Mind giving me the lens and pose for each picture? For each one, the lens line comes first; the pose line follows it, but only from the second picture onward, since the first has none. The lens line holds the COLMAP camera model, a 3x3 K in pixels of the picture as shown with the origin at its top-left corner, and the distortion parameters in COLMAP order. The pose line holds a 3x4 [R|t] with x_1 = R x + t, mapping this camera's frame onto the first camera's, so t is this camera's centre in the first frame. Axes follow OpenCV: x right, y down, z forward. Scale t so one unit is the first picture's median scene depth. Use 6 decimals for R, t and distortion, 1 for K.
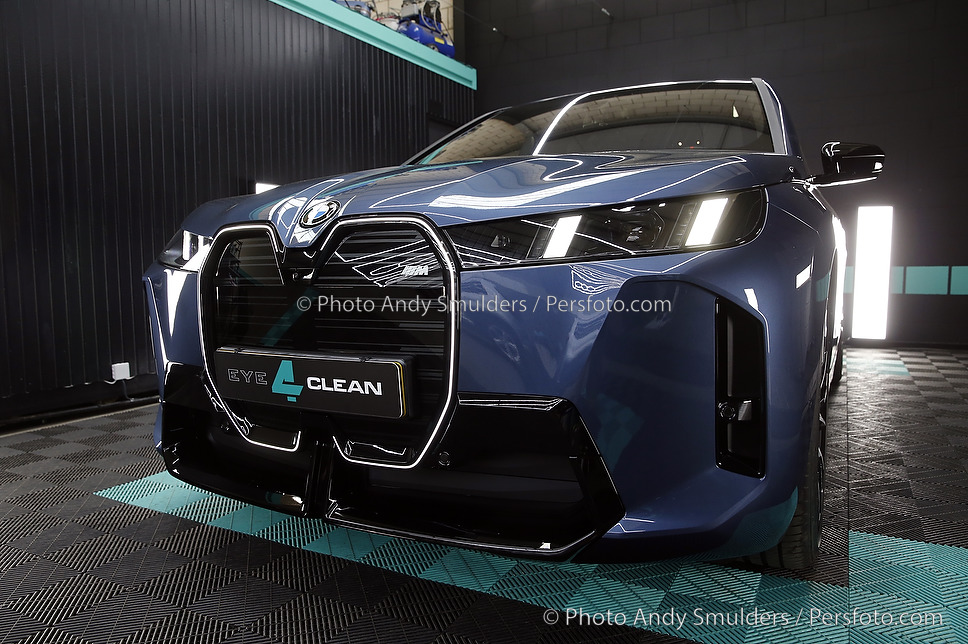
lens RADIAL K [[696.7, 0, 484.0], [0, 696.7, 322.0], [0, 0, 1]] dist [-0.058456, 0.005500]
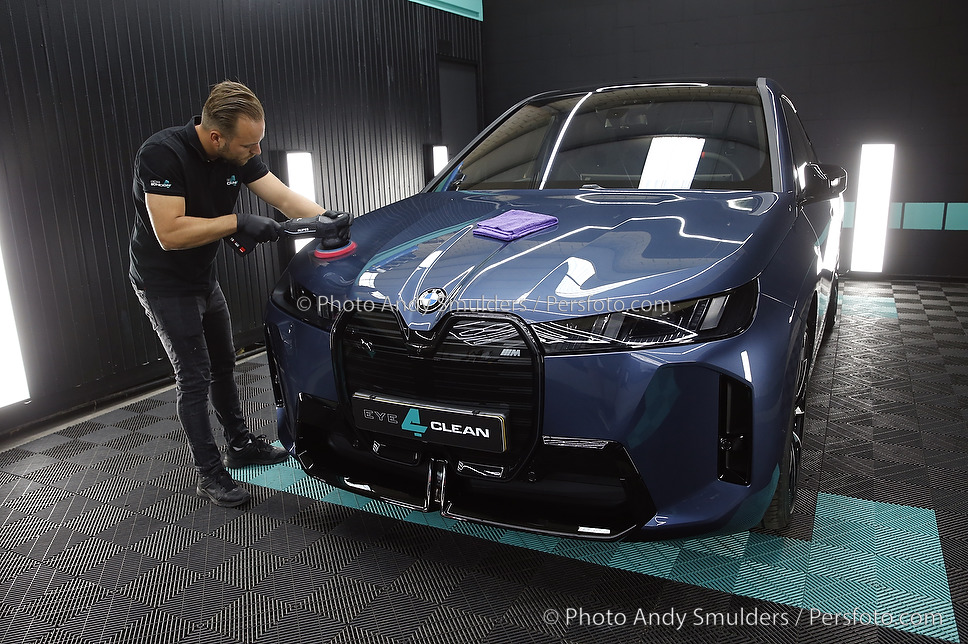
lens RADIAL K [[750.4, 0, 484.0], [0, 750.4, 322.0], [0, 0, 1]] dist [-0.076326, 0.010390]
pose [[0.999497, -0.029691, 0.011110, -0.134052], [0.027645, 0.987847, 0.152953, -0.296110], [-0.015516, -0.152569, 0.988171, -0.399975]]
